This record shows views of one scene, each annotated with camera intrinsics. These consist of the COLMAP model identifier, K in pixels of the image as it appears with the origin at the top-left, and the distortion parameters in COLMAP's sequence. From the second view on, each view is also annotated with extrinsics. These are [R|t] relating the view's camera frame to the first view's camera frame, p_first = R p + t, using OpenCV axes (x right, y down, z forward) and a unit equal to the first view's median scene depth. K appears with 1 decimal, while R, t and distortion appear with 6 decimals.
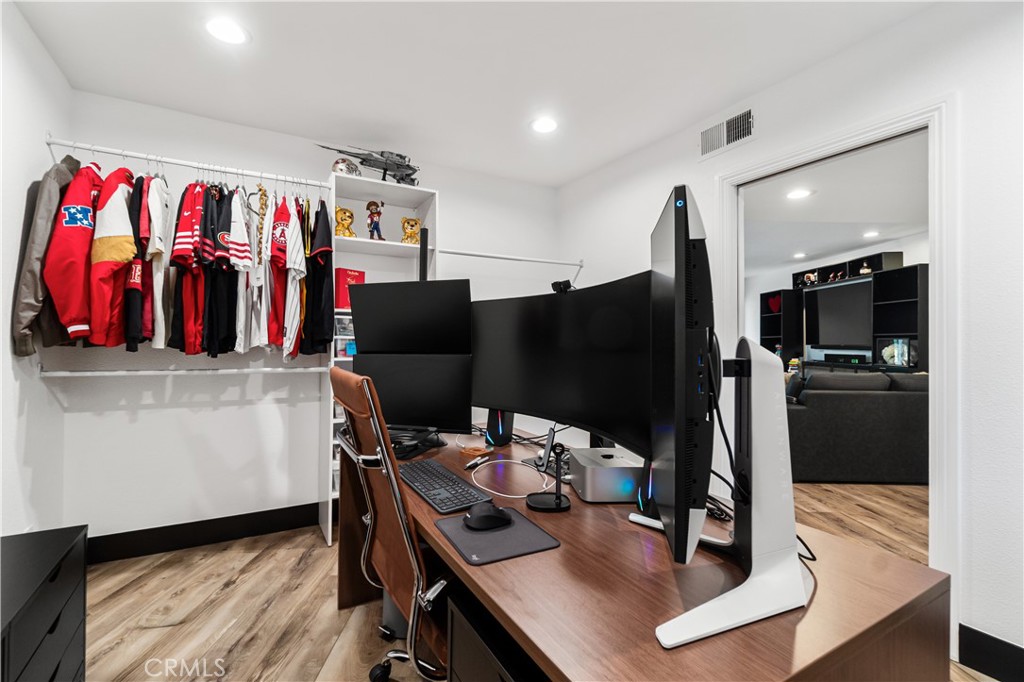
lens RADIAL K [[449.3, 0, 512.0], [0, 449.3, 341.0], [0, 0, 1]] dist [-0.001212, -0.000120]
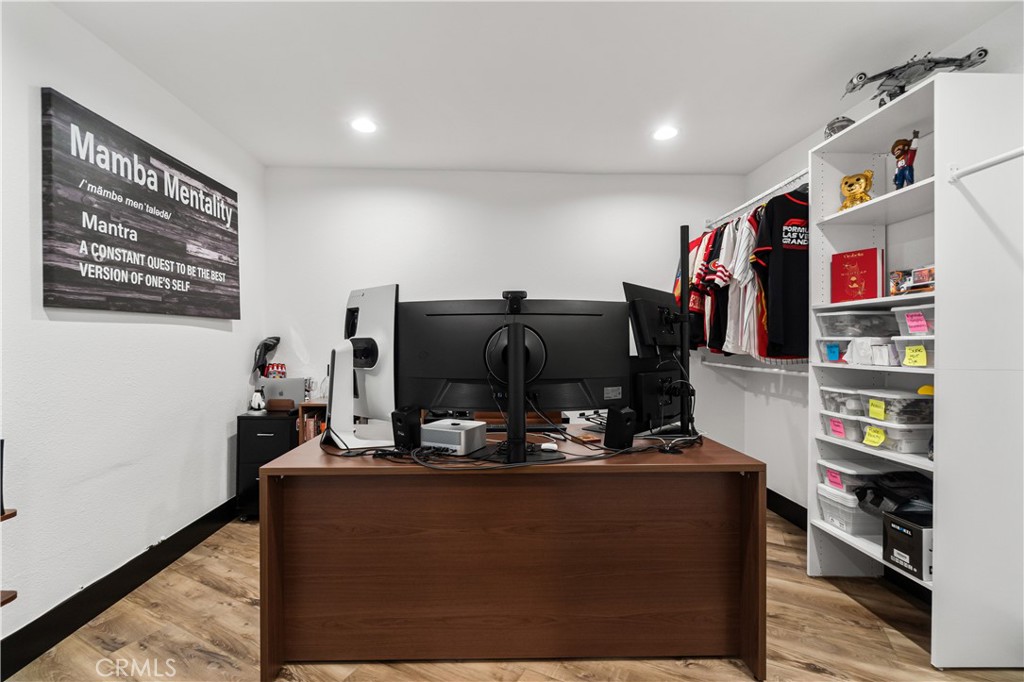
lens RADIAL K [[449.3, 0, 512.0], [0, 449.3, 341.0], [0, 0, 1]] dist [-0.001212, -0.000120]
pose [[-0.459064, -0.005975, -0.888383, 0.685158], [0.002080, 0.999967, -0.007800, 0.000608], [0.888401, -0.005429, -0.459037, 0.943701]]
